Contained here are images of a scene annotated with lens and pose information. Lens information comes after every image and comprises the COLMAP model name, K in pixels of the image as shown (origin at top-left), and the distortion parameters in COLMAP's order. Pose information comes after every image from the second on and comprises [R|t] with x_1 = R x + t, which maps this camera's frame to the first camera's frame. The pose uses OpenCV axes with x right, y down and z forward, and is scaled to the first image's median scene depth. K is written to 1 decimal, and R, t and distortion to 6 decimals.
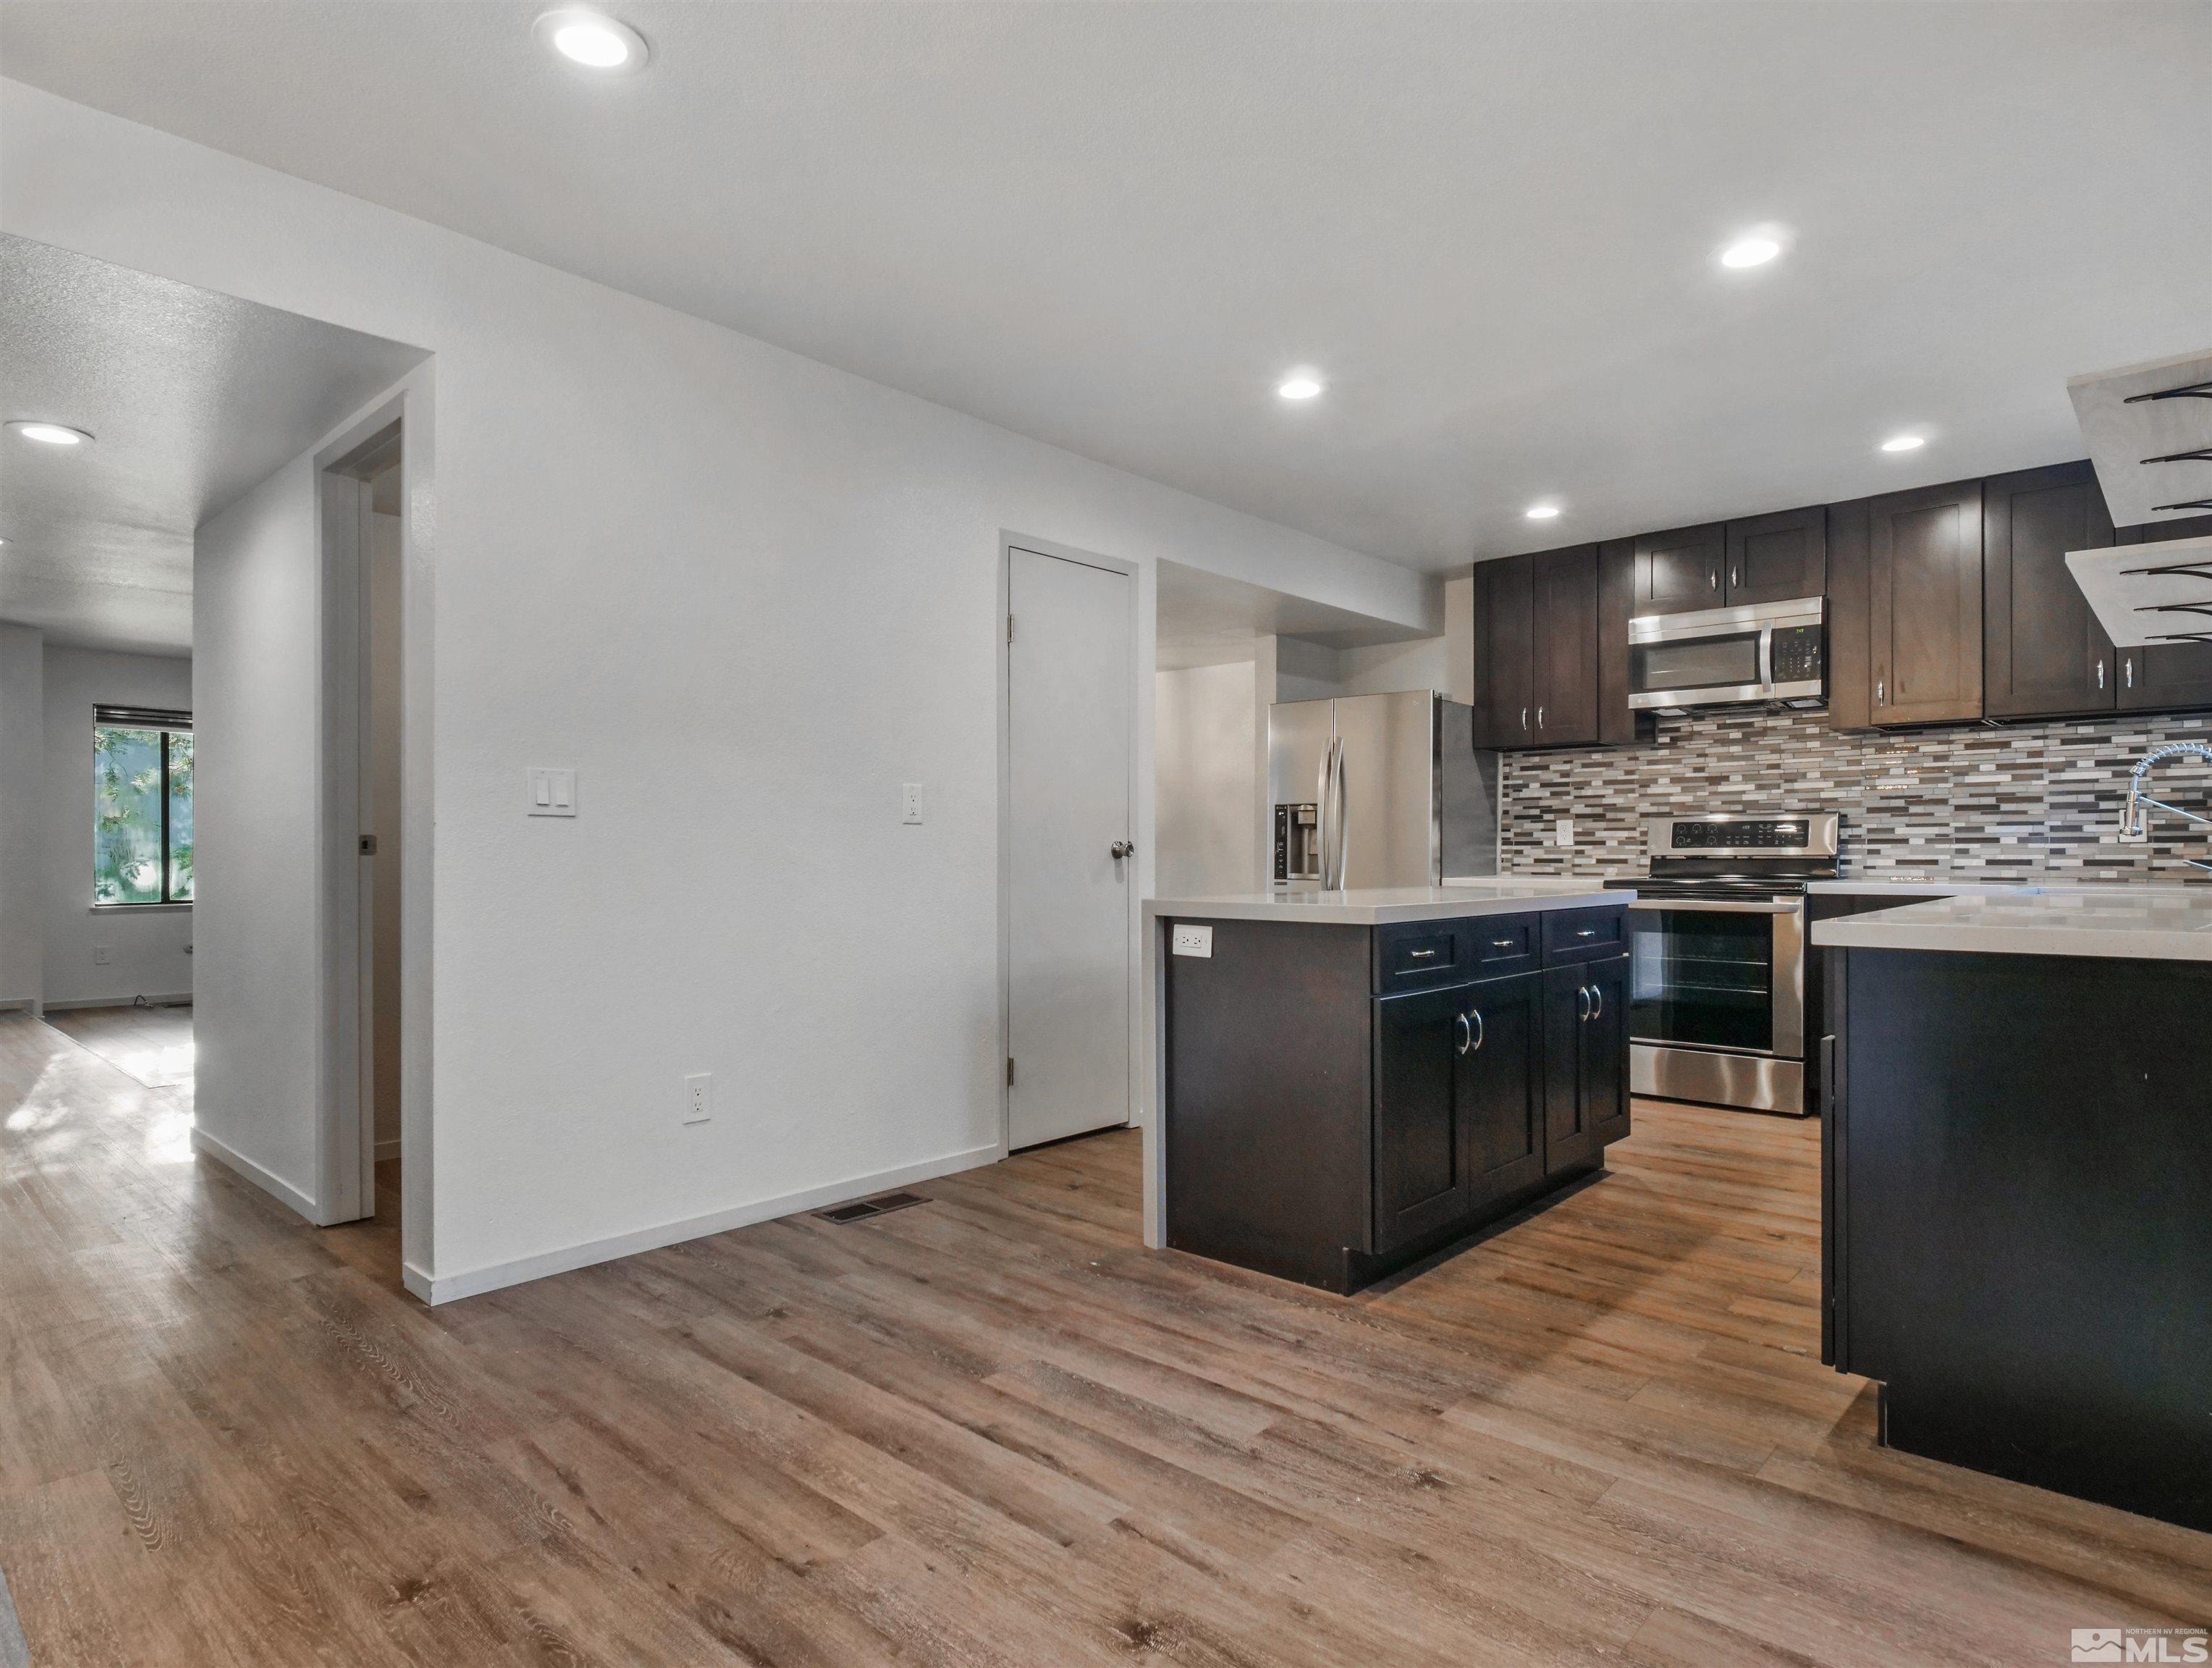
lens RADIAL K [[1233.2, 0, 1106.0], [0, 1233.2, 834.0], [0, 0, 1]] dist [-0.002434, -0.000287]
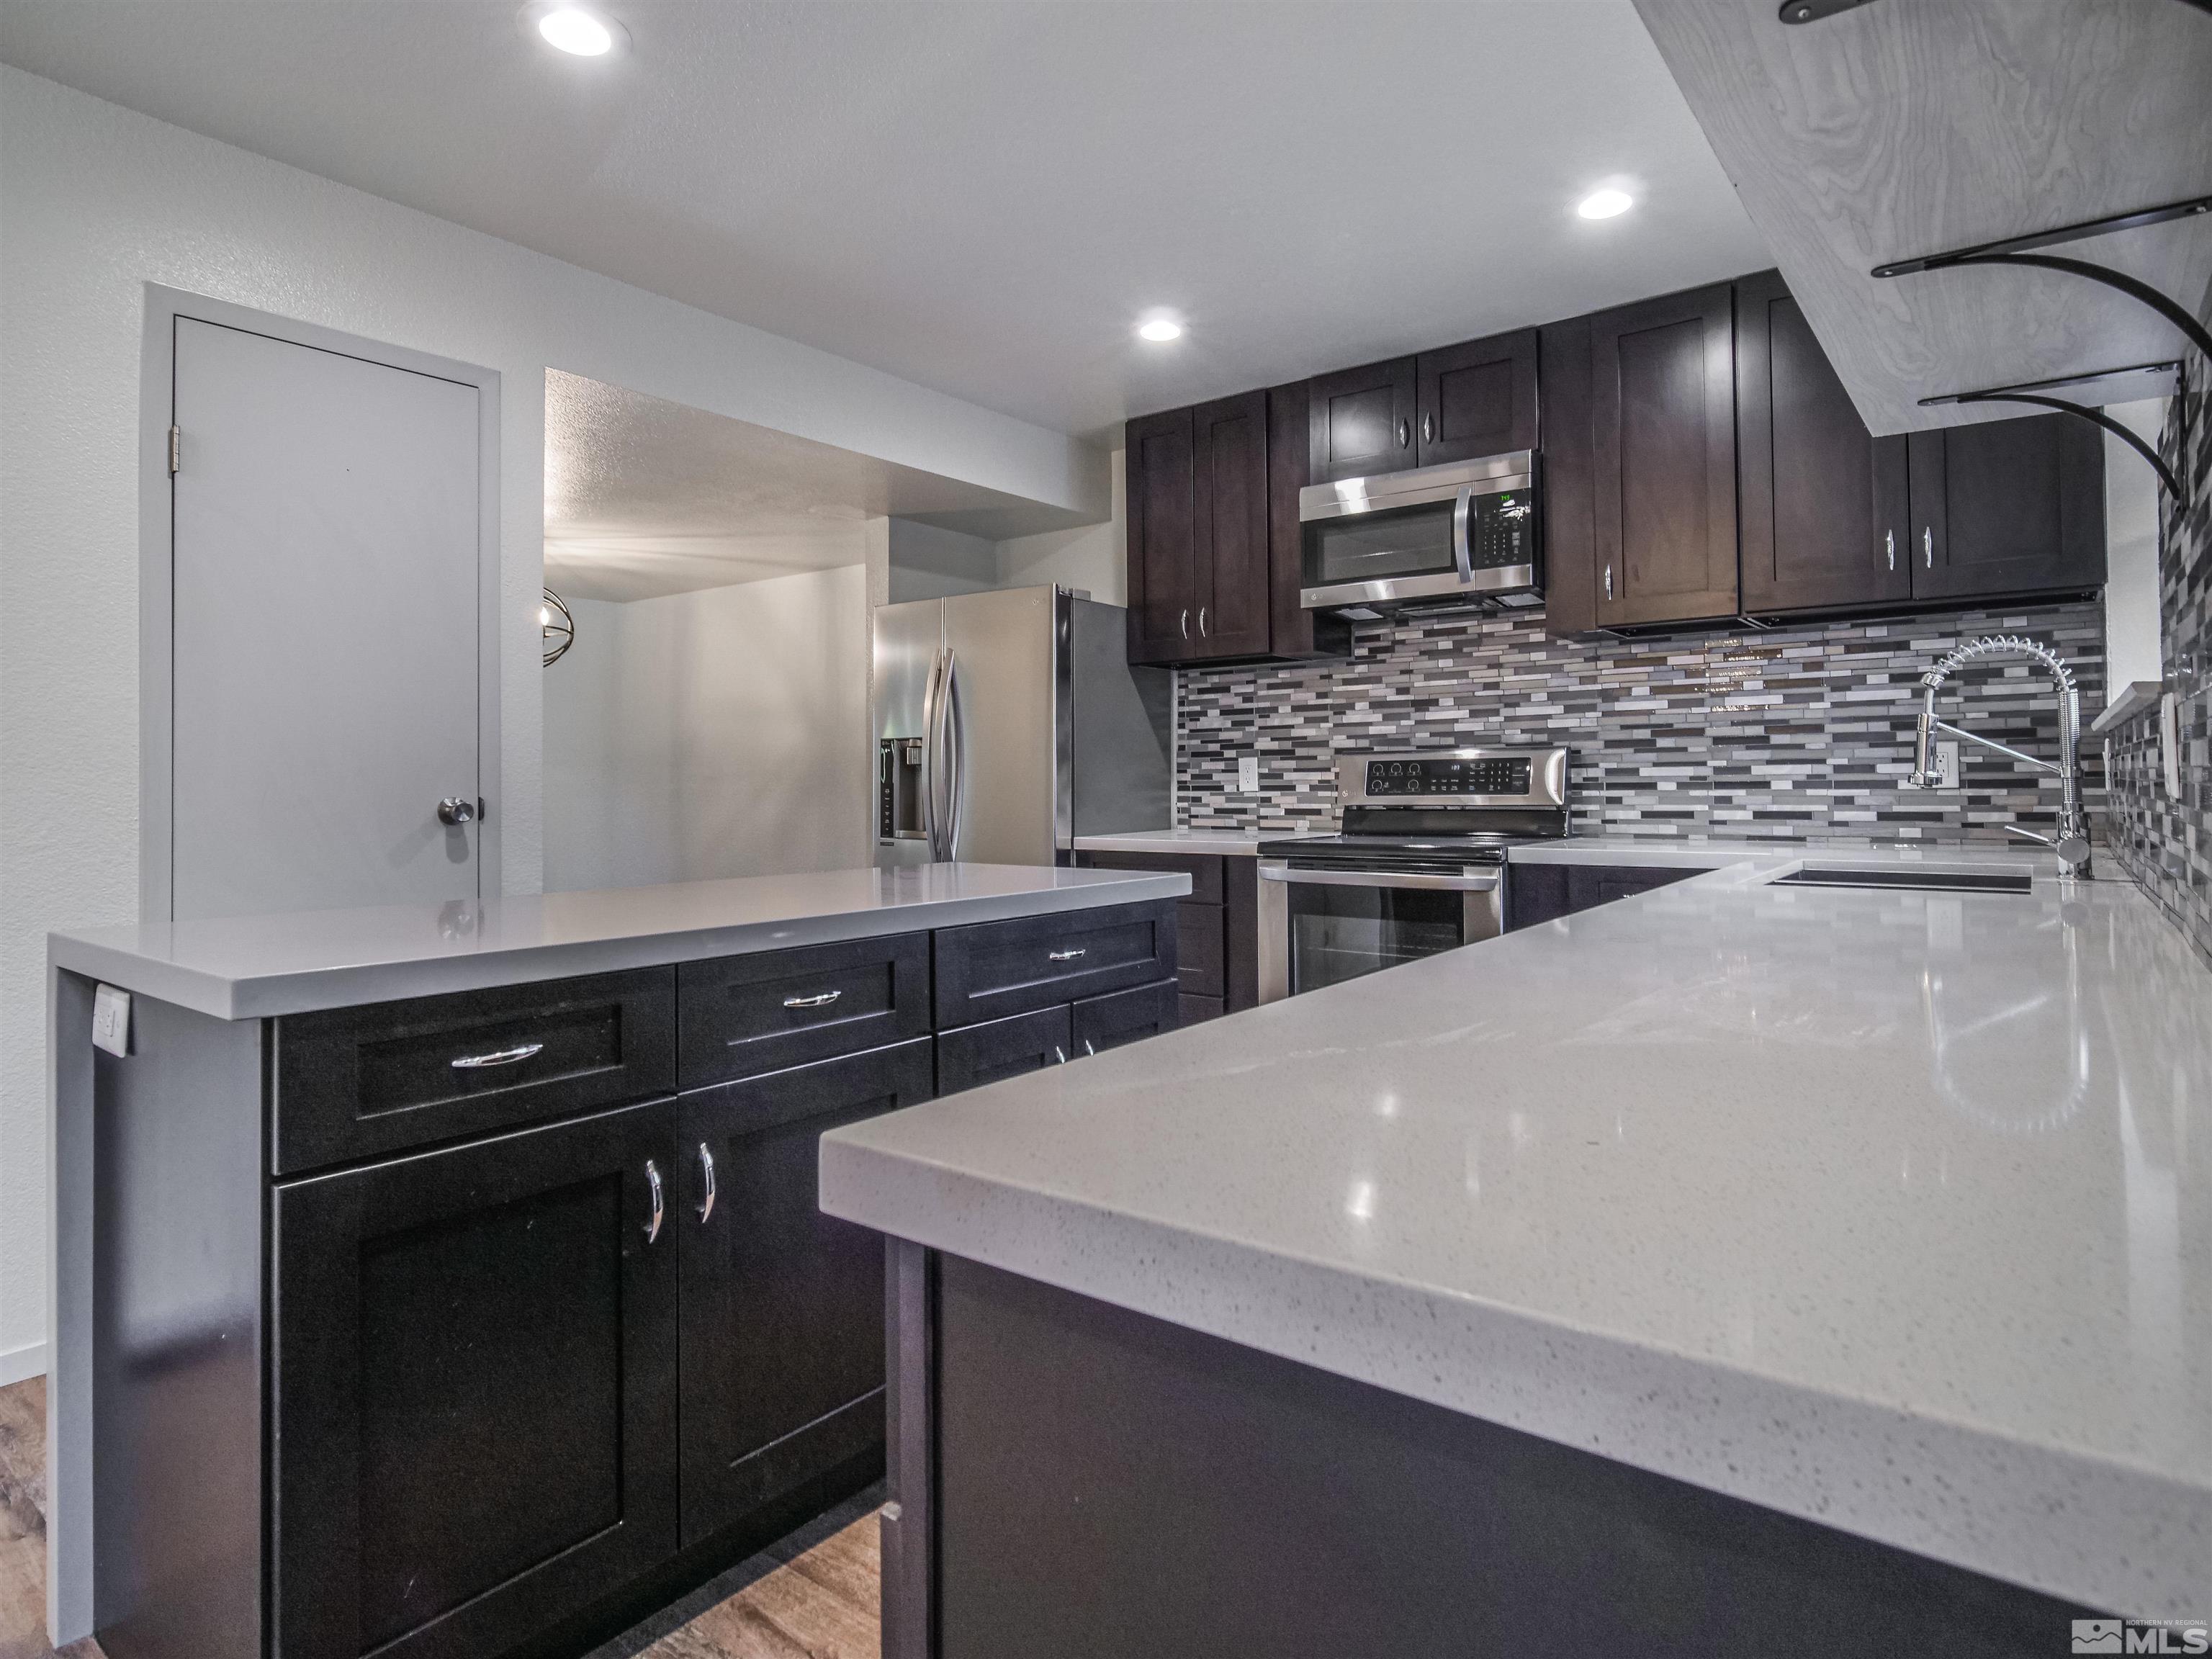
lens RADIAL K [[1231.6, 0, 1105.5], [0, 1231.6, 739.6], [0, 0, 1]] dist [0.002414, -0.000441]
pose [[0.996501, -0.003973, 0.083486, 0.247370], [0.005836, 0.999739, -0.022076, -0.007109], [-0.083377, 0.022486, 0.996264, 0.277119]]
